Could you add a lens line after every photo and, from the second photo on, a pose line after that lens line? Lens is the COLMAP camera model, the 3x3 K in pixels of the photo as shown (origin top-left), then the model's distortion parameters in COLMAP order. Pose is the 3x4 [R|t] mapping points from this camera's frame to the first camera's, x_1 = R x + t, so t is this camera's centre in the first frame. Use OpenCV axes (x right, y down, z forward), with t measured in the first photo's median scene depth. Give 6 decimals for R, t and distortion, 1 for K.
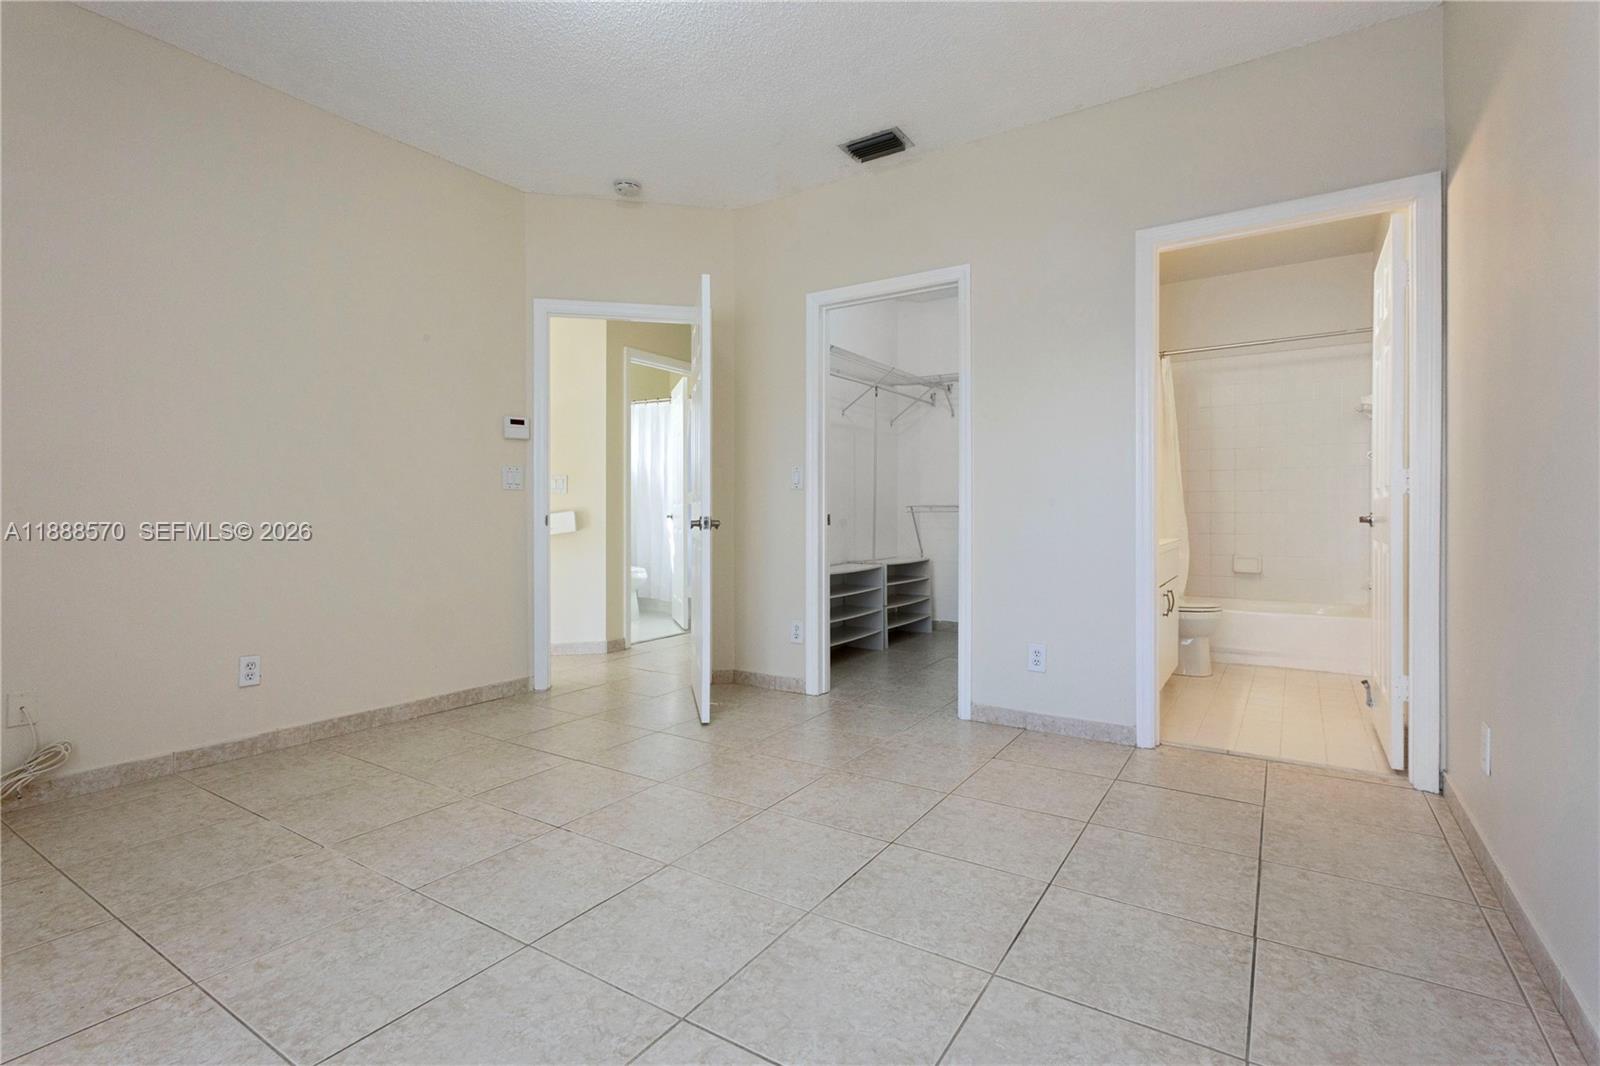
lens RADIAL K [[747.5, 0, 794.2], [0, 747.5, 531.1], [0, 0, 1]] dist [0.000719, -0.001480]
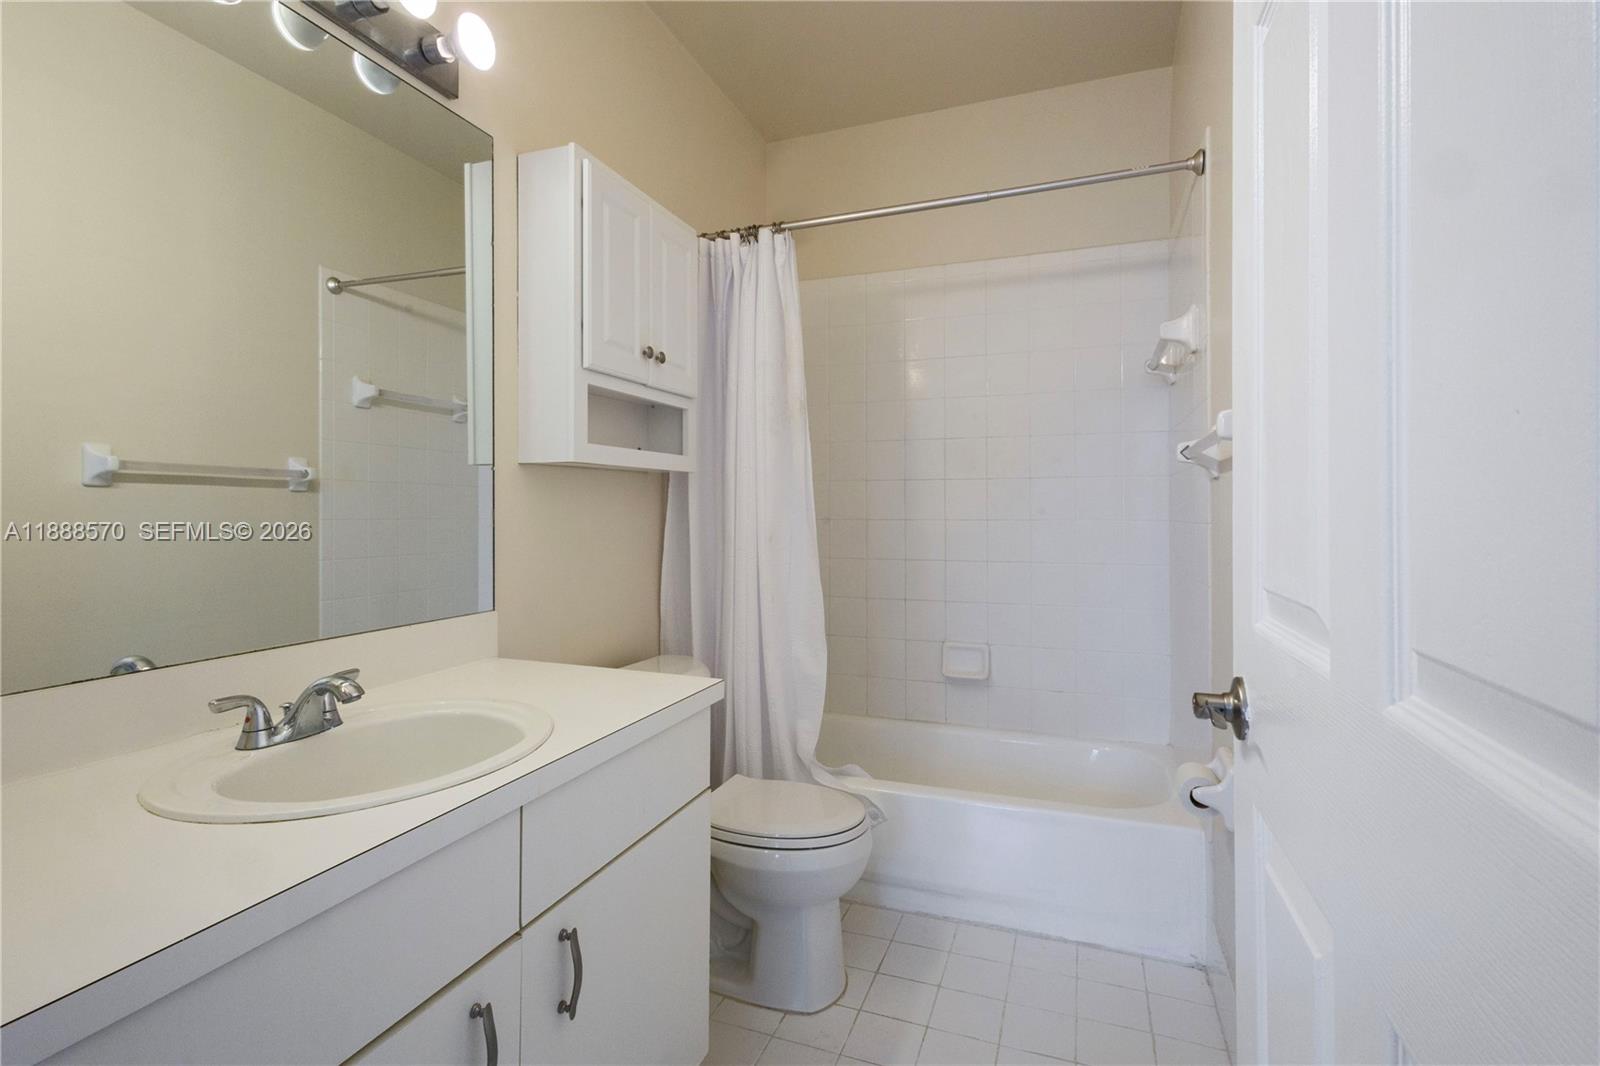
lens RADIAL K [[747.5, 0, 804.8], [0, 747.5, 523.5], [0, 0, 1]] dist [0.000719, -0.001480]
pose [[0.973937, -0.004159, 0.226782, 0.406802], [0.006709, 0.999923, -0.010473, -0.050218], [-0.226721, 0.011722, 0.973889, 0.555442]]
